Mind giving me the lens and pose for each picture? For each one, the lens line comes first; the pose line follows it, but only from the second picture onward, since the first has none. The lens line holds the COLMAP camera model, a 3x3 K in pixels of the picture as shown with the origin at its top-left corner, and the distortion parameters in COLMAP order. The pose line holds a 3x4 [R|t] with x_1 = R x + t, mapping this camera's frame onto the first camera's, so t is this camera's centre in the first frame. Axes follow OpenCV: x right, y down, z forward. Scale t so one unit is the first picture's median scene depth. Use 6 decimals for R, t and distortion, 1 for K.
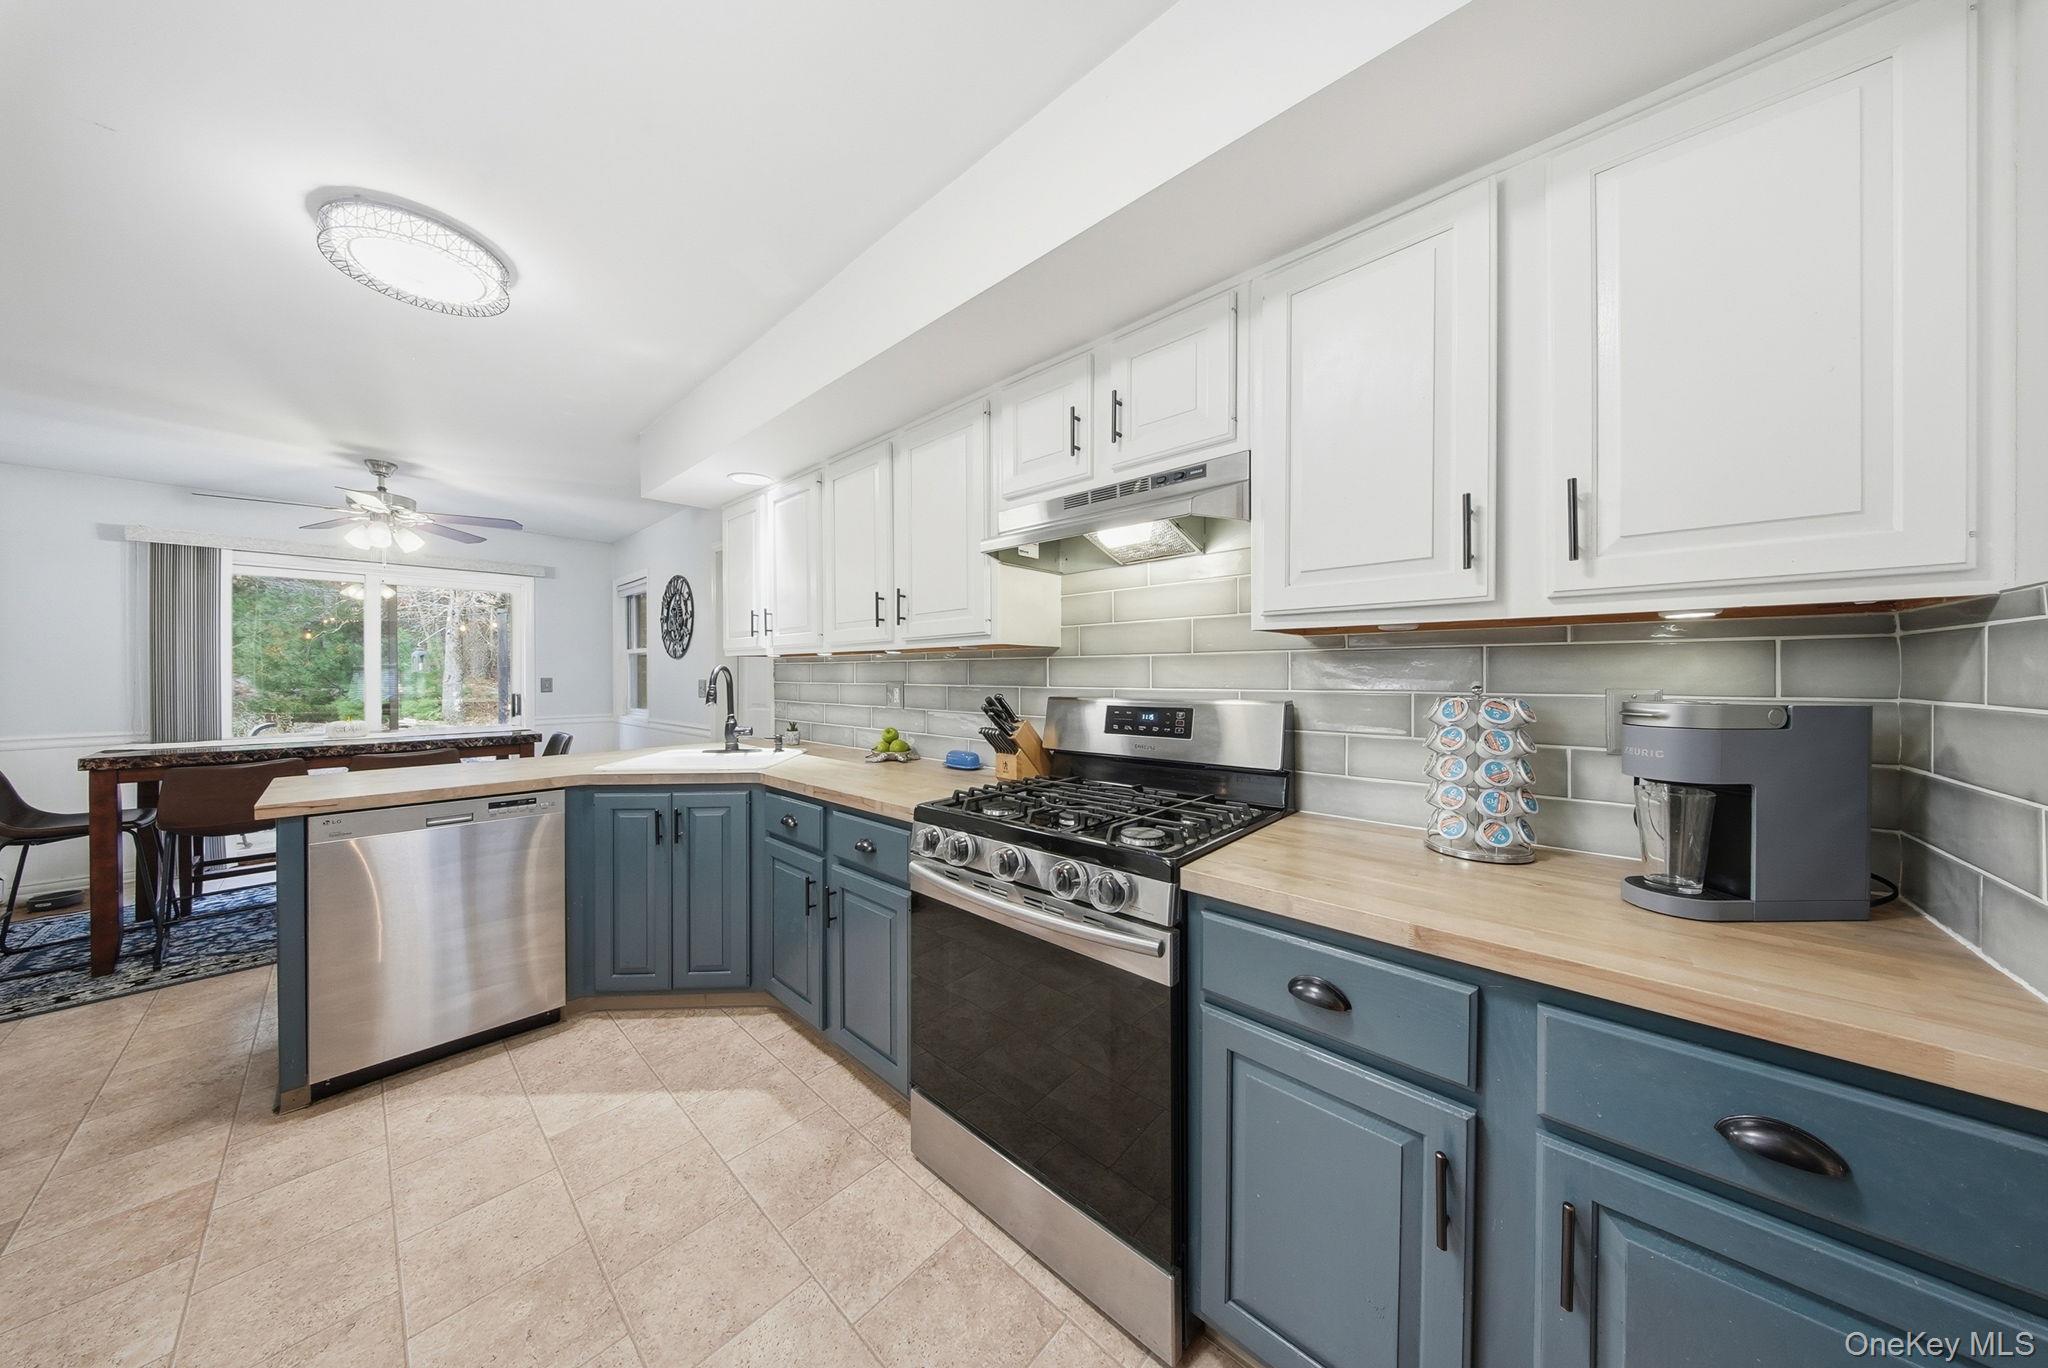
lens RADIAL K [[616.4, 0, 1017.5], [0, 616.4, 679.9], [0, 0, 1]] dist [0.000176, 0.000062]
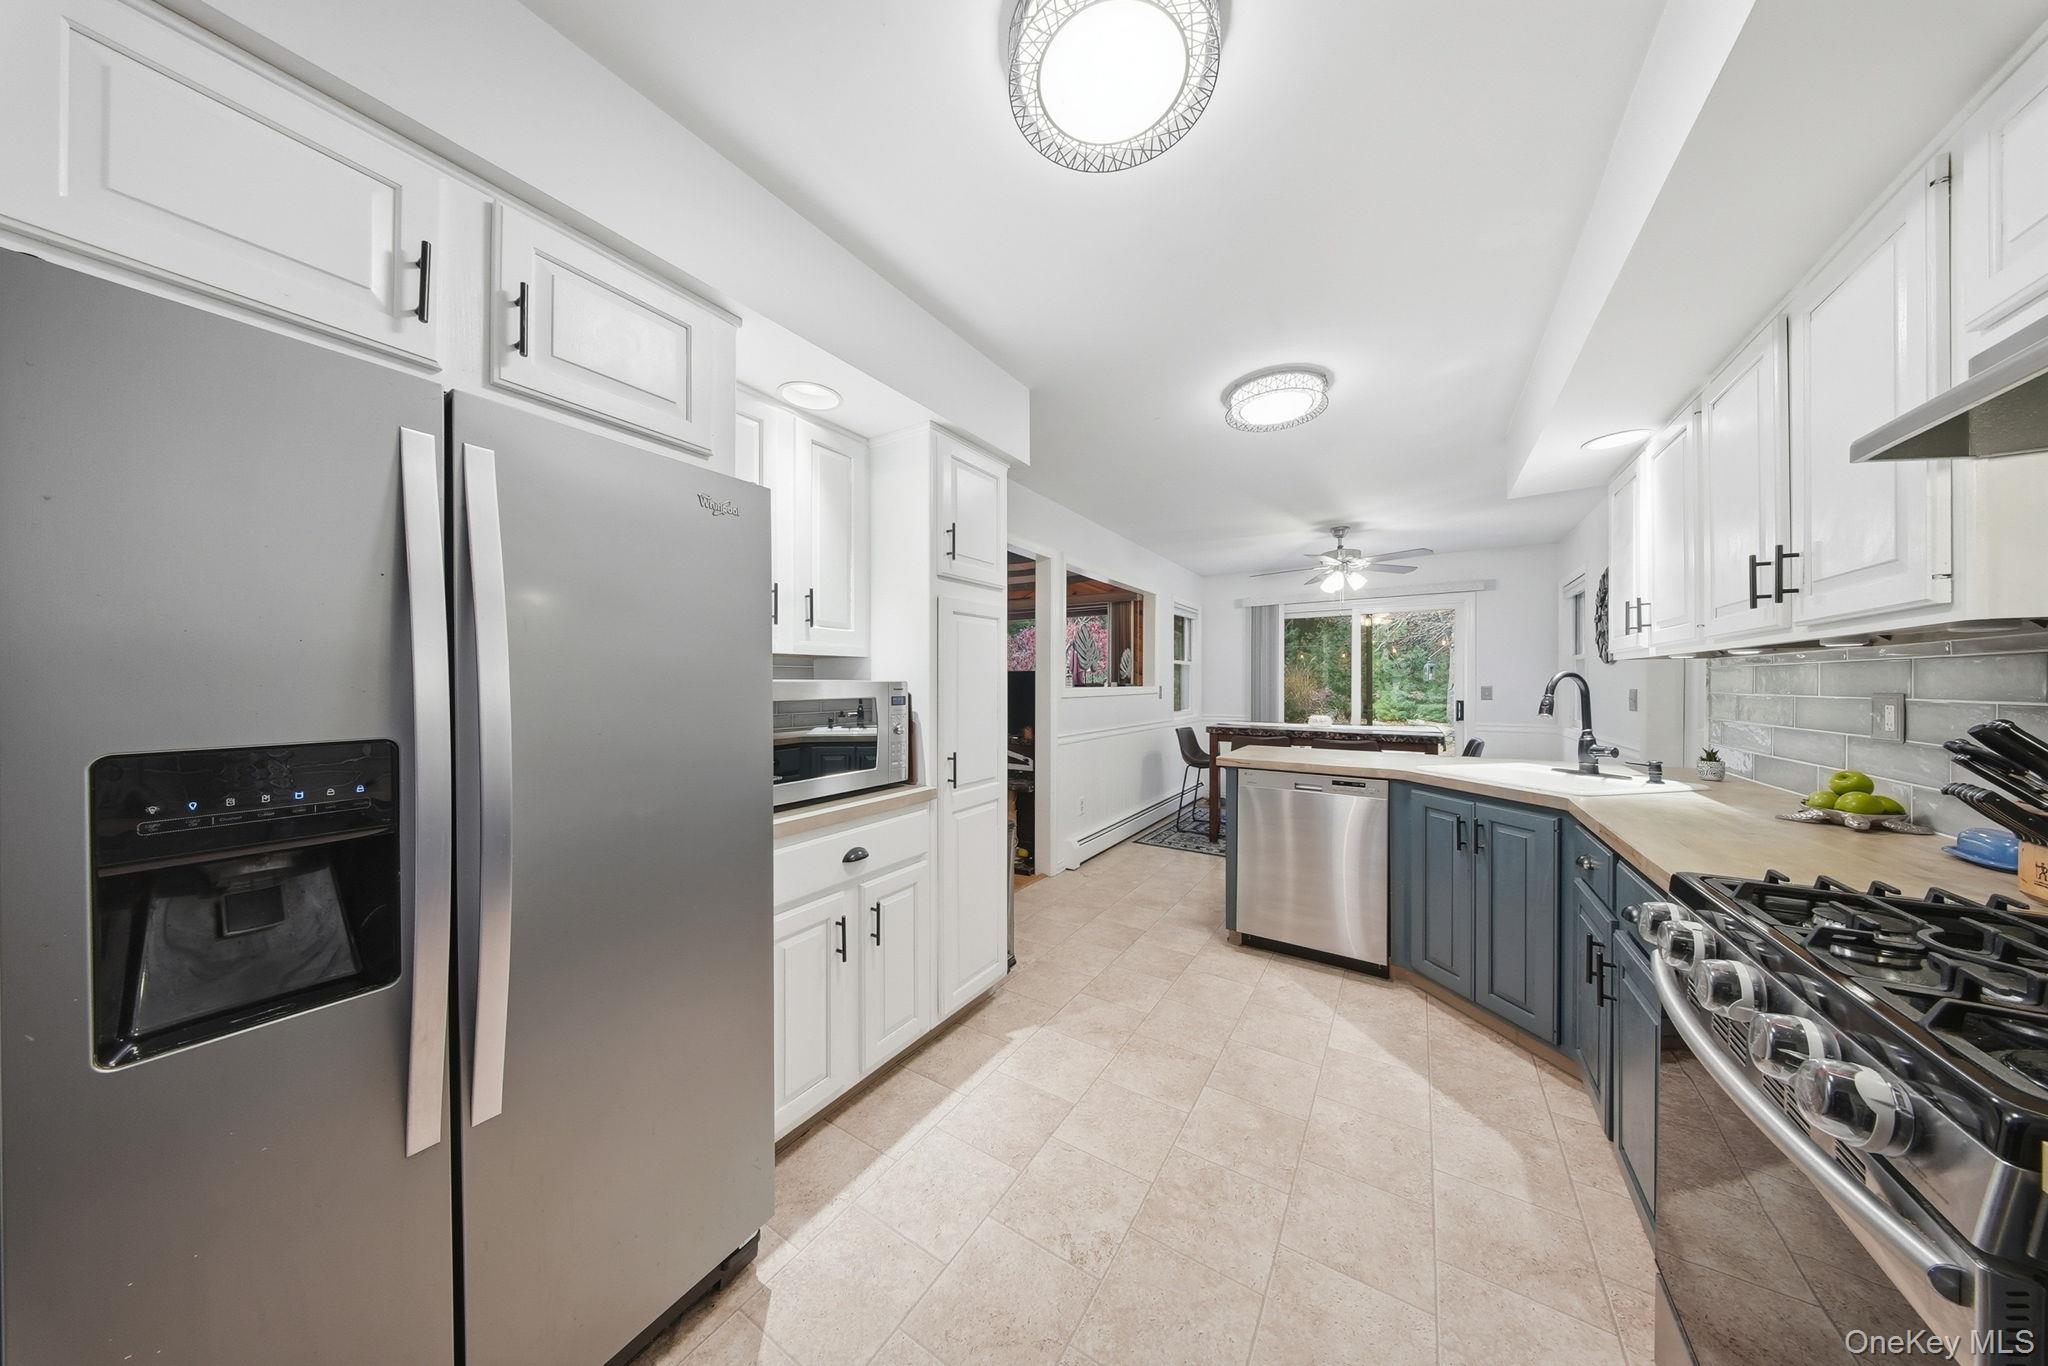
lens RADIAL K [[605.1, 0, 1021.4], [0, 605.1, 686.4], [0, 0, 1]] dist [0.001315, -0.003528]
pose [[0.168376, 0.006187, -0.985703, 0.214915], [-0.010874, 0.999931, 0.004419, 0.002117], [0.985663, 0.009974, 0.168431, 0.097485]]
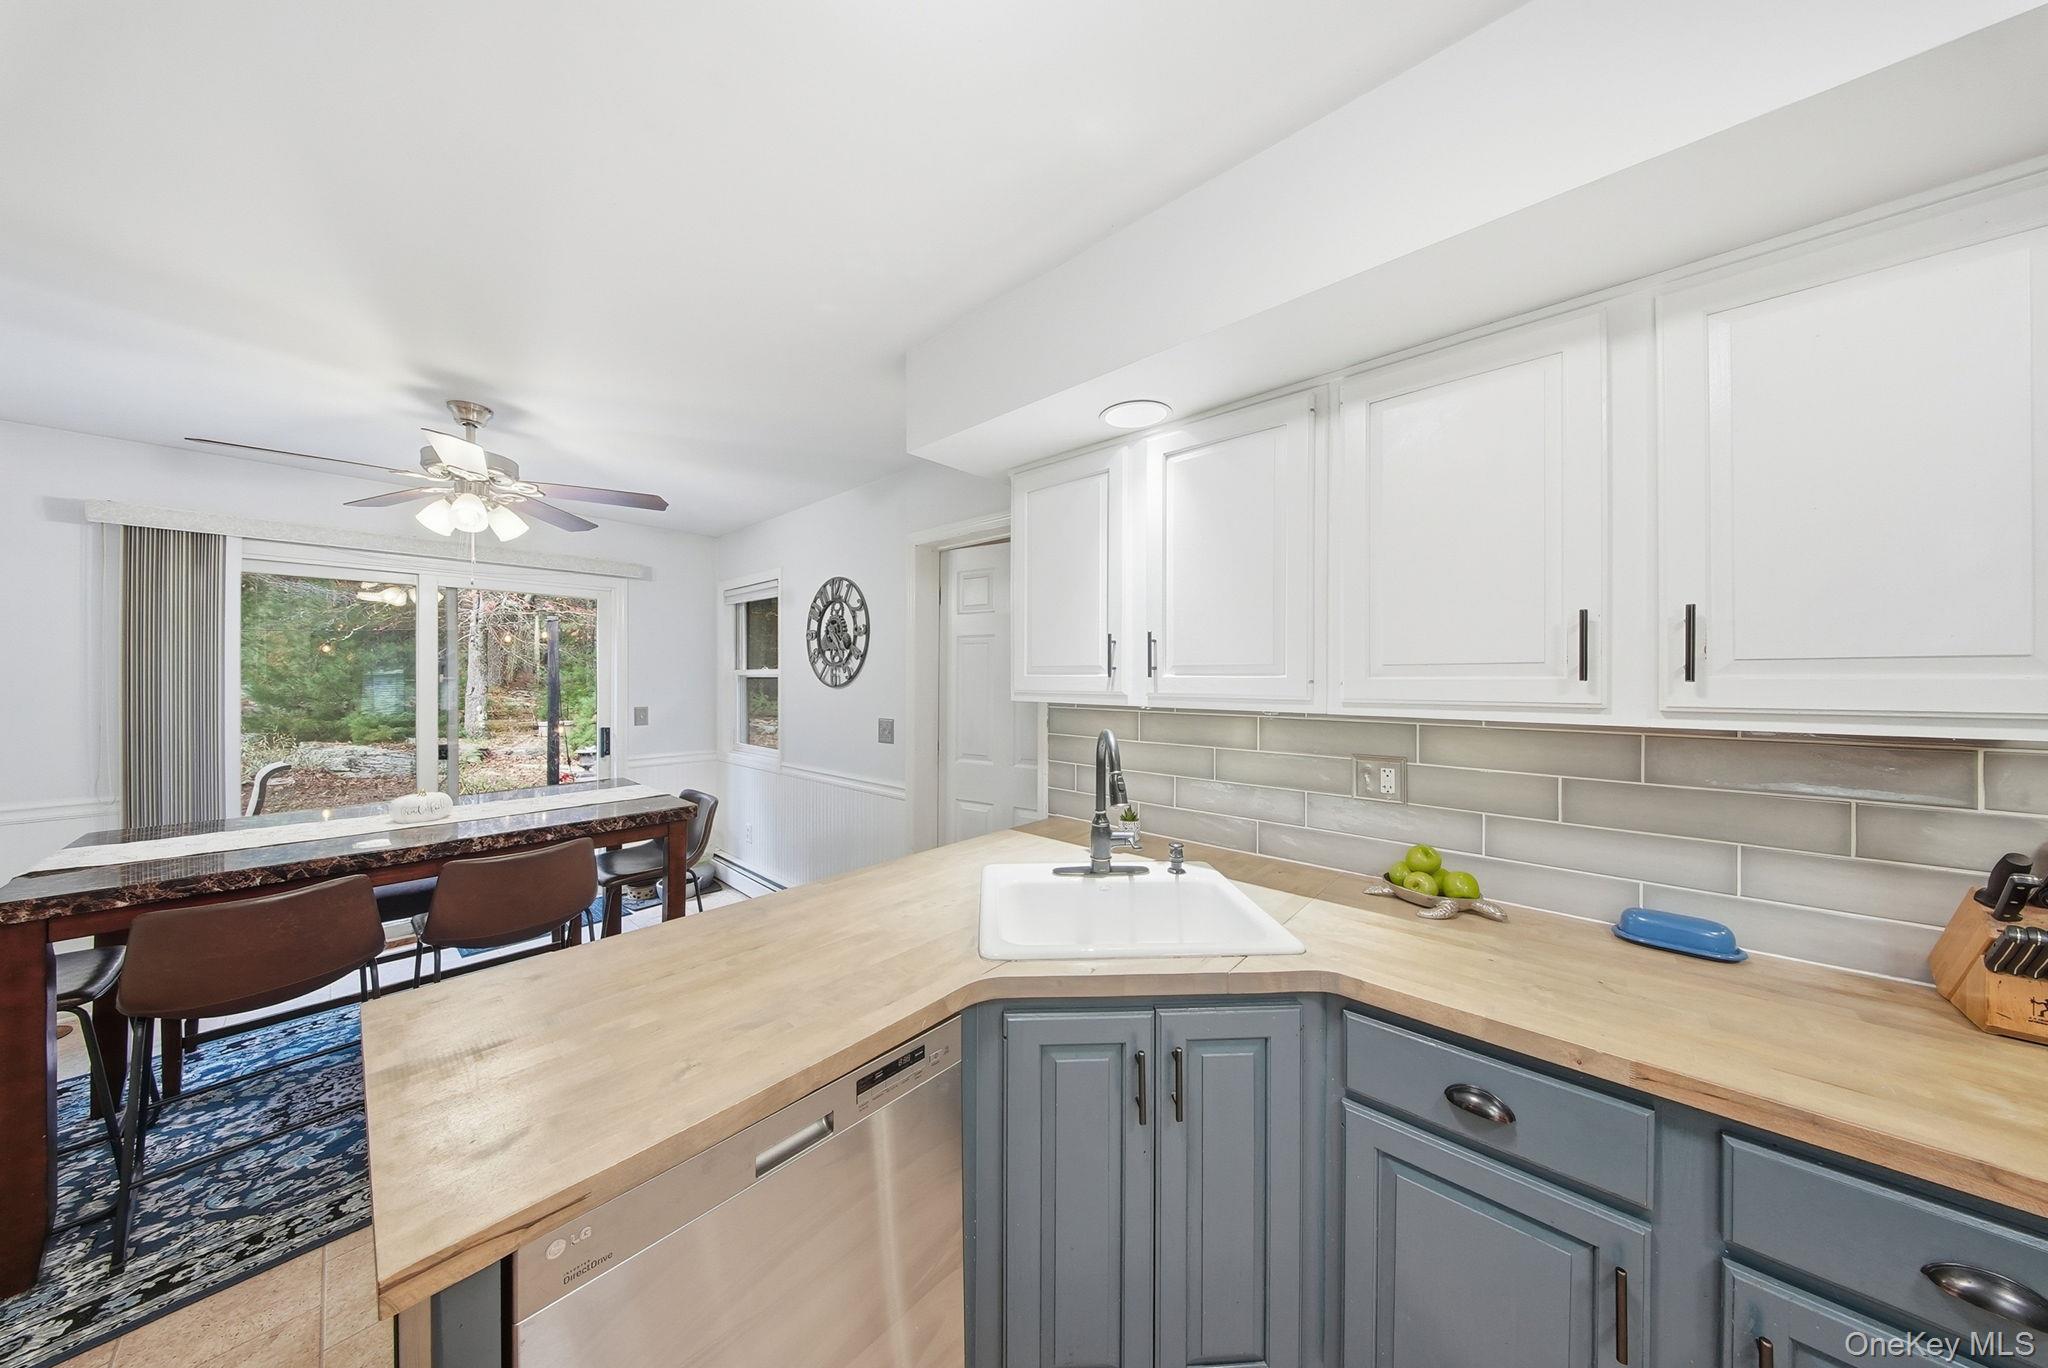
lens RADIAL K [[611.7, 0, 1024.0], [0, 611.7, 684.0], [0, 0, 1]] dist [-0.000791, -0.000002]
pose [[0.999910, 0.003870, 0.012872, -0.541877], [-0.003856, 0.999992, -0.001102, -0.063894], [-0.012877, 0.001052, 0.999917, 0.405595]]
